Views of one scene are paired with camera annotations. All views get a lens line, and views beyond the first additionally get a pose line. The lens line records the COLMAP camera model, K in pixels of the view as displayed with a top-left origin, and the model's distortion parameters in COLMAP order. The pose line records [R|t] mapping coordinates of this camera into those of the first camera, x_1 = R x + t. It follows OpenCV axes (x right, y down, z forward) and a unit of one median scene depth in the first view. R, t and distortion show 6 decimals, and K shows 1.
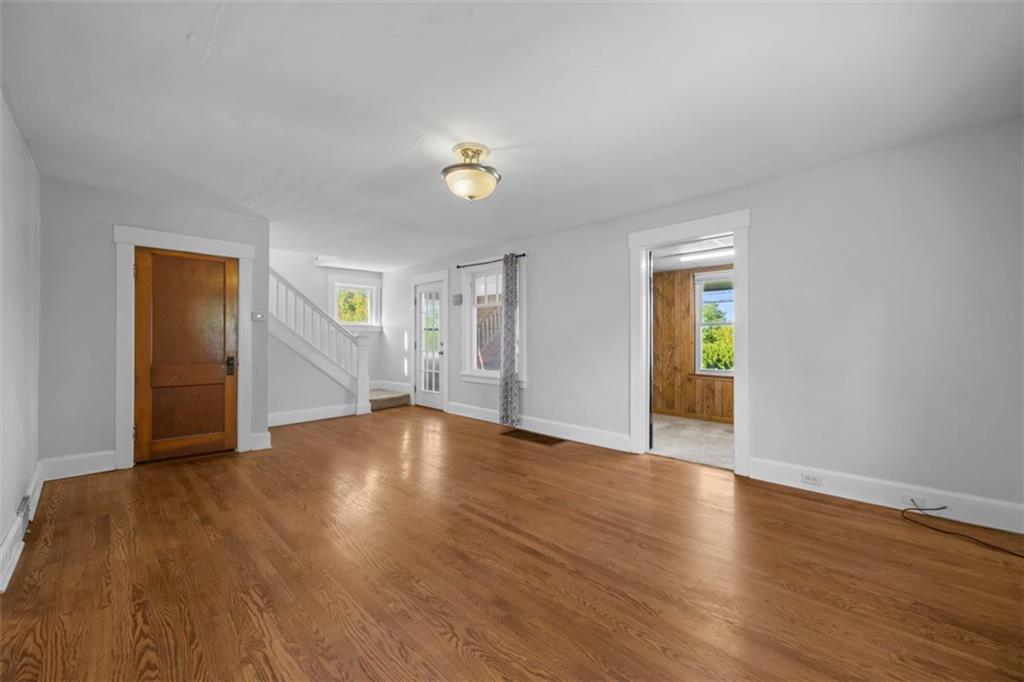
lens RADIAL K [[403.0, 0, 512.5], [0, 403.0, 336.9], [0, 0, 1]] dist [-0.002120, 0.000484]
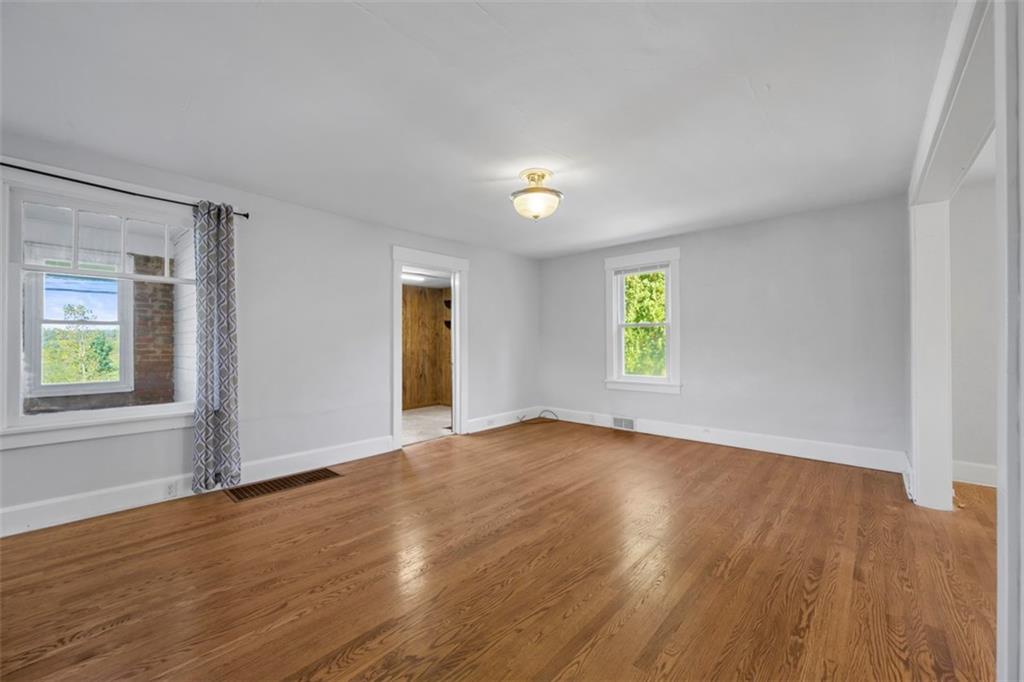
lens RADIAL K [[403.0, 0, 512.8], [0, 403.0, 339.9], [0, 0, 1]] dist [-0.002120, 0.000484]
pose [[-0.048875, 0.006184, 0.998786, -1.771299], [-0.008210, 0.999945, -0.006593, -0.003937], [-0.998771, -0.008522, -0.048821, 1.659433]]
